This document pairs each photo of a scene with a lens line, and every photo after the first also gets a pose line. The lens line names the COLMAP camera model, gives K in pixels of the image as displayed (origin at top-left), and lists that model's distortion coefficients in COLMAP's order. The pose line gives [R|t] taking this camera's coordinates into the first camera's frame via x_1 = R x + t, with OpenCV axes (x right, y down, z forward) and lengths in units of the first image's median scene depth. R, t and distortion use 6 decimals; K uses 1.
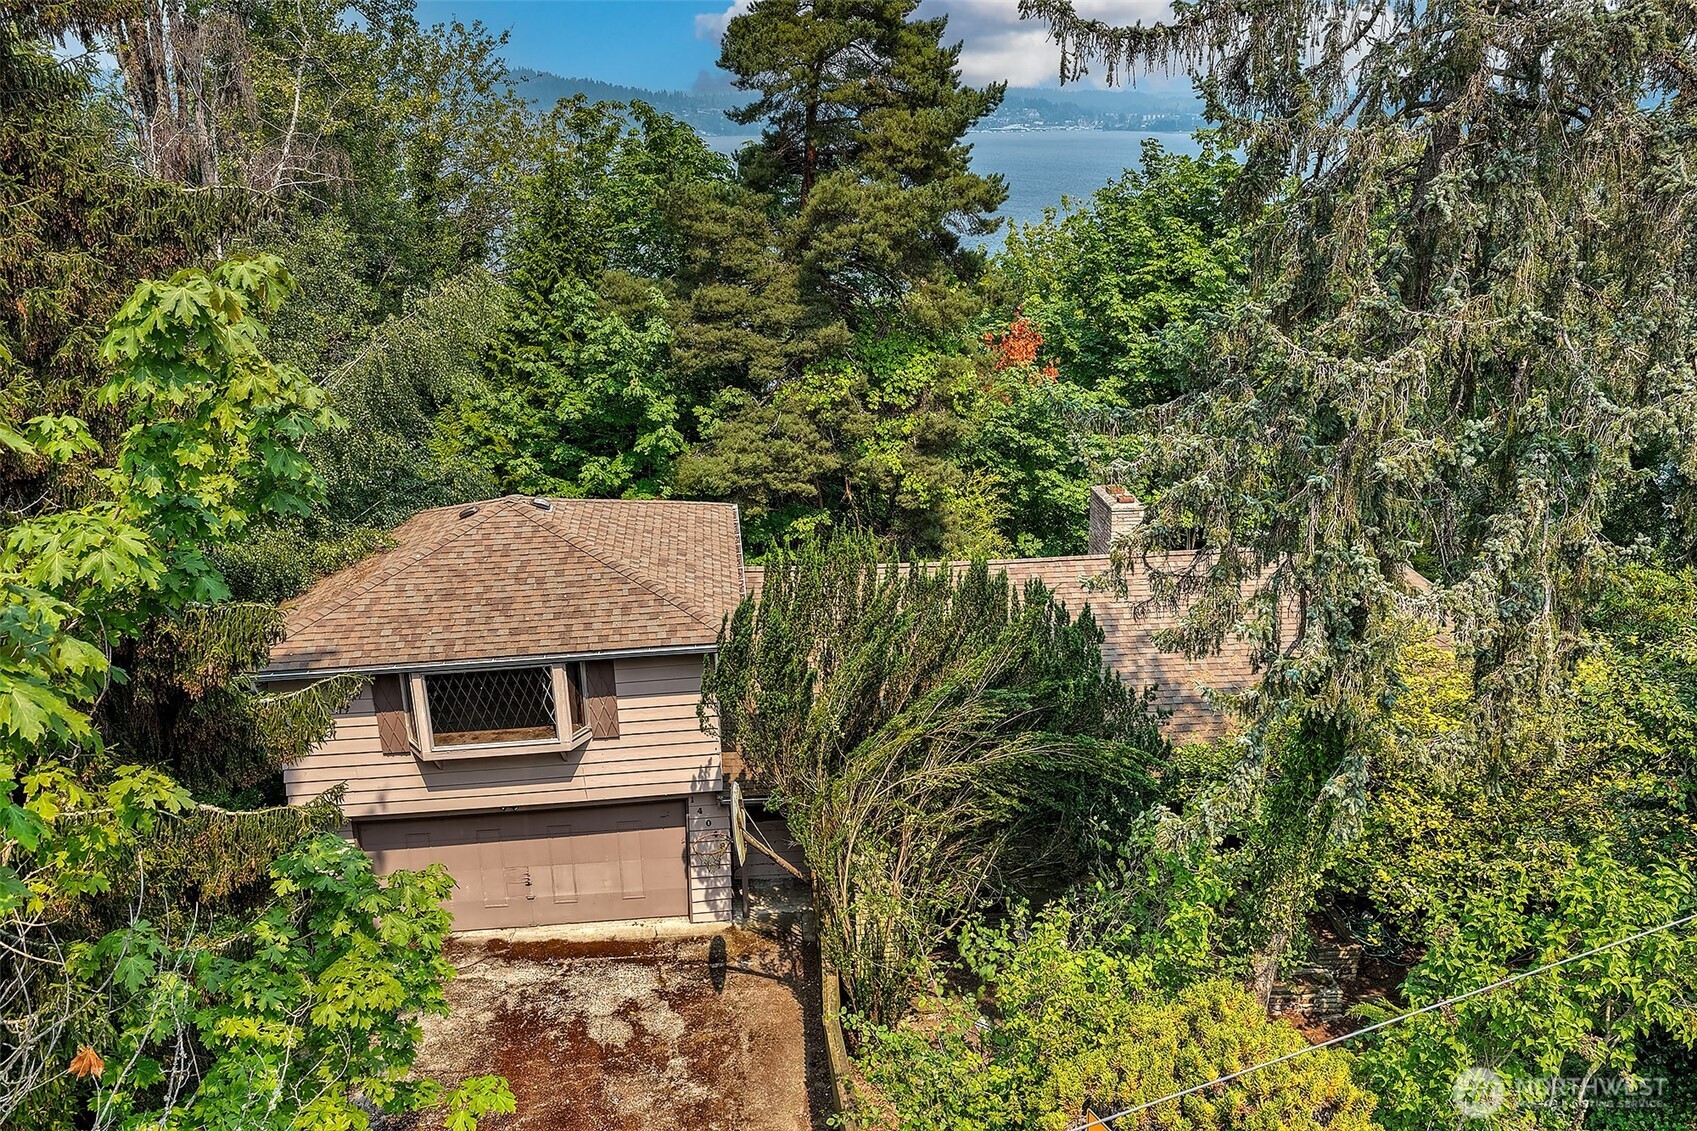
lens RADIAL K [[1377.8, 0, 847.3], [0, 1377.8, 566.6], [0, 0, 1]] dist [-0.004542, -0.001035]
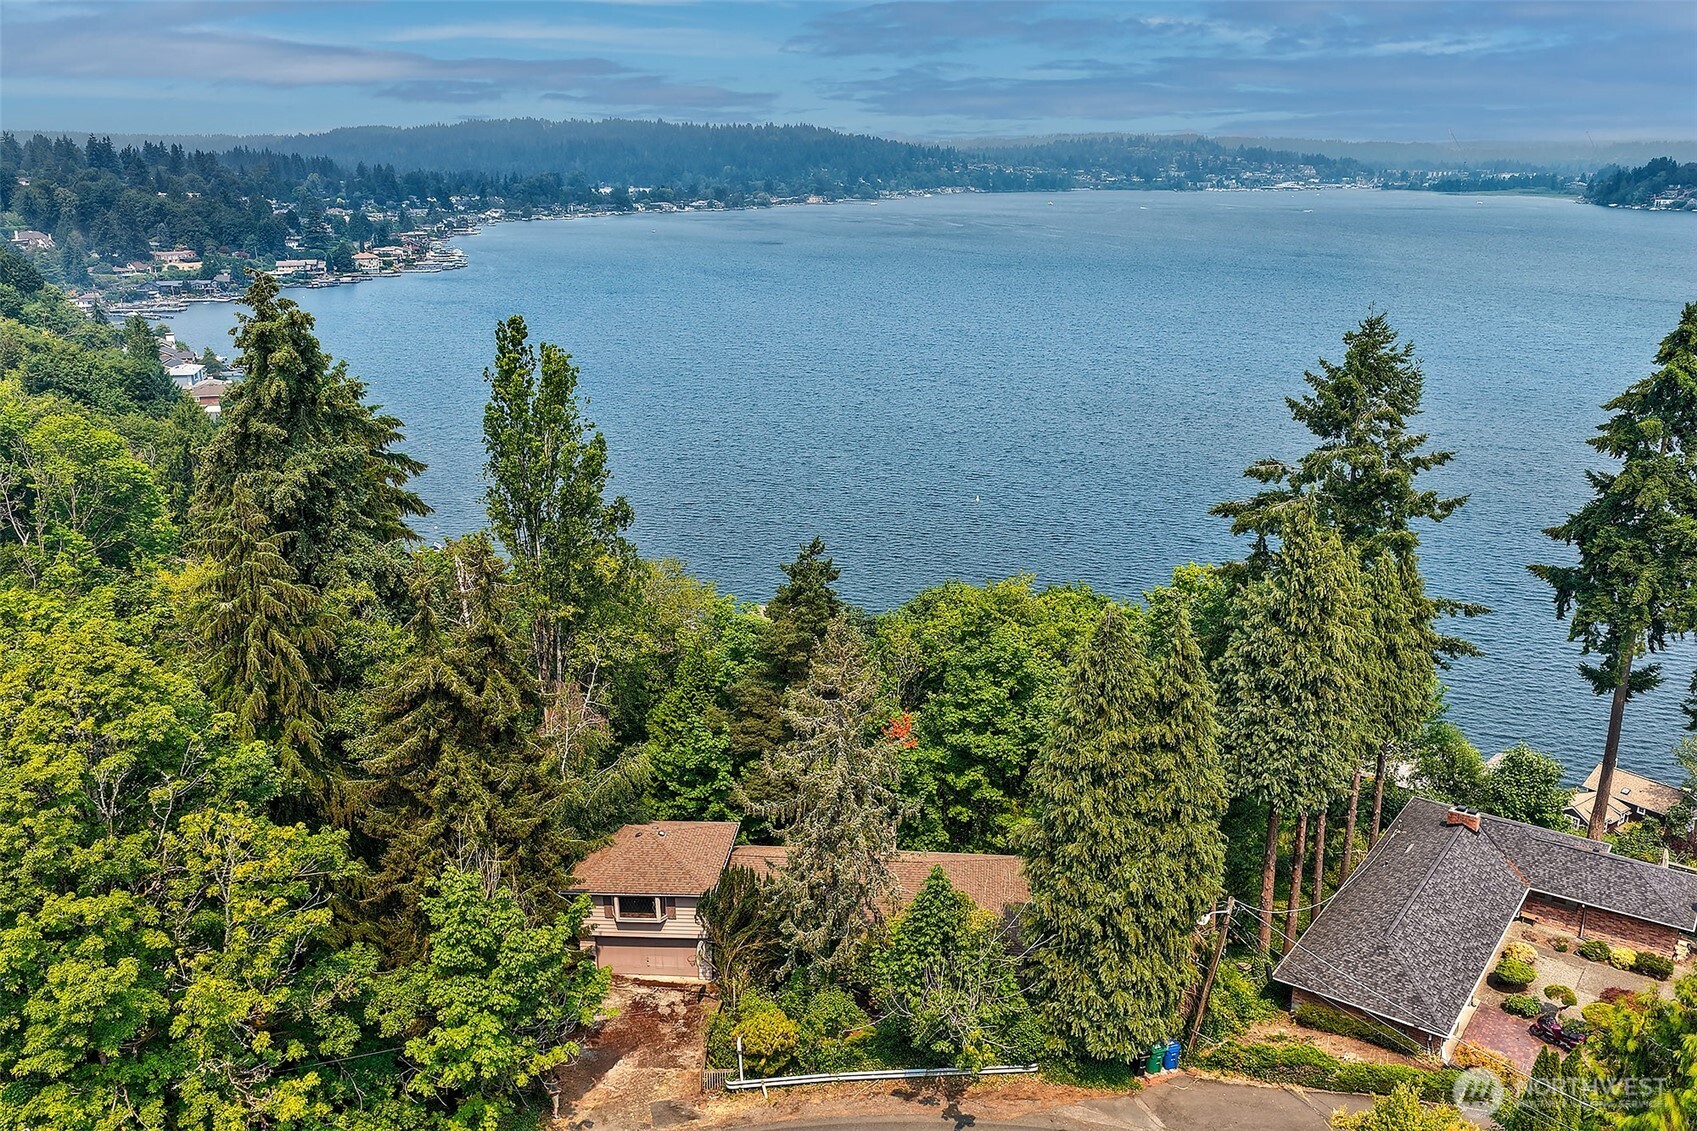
lens RADIAL K [[1377.8, 0, 849.8], [0, 1377.8, 565.2], [0, 0, 1]] dist [-0.004542, -0.001035]
pose [[0.982195, 0.056192, -0.179264, 0.774085], [-0.061462, 0.997821, -0.023975, -0.657506], [0.177527, 0.034566, 0.983509, -2.147089]]
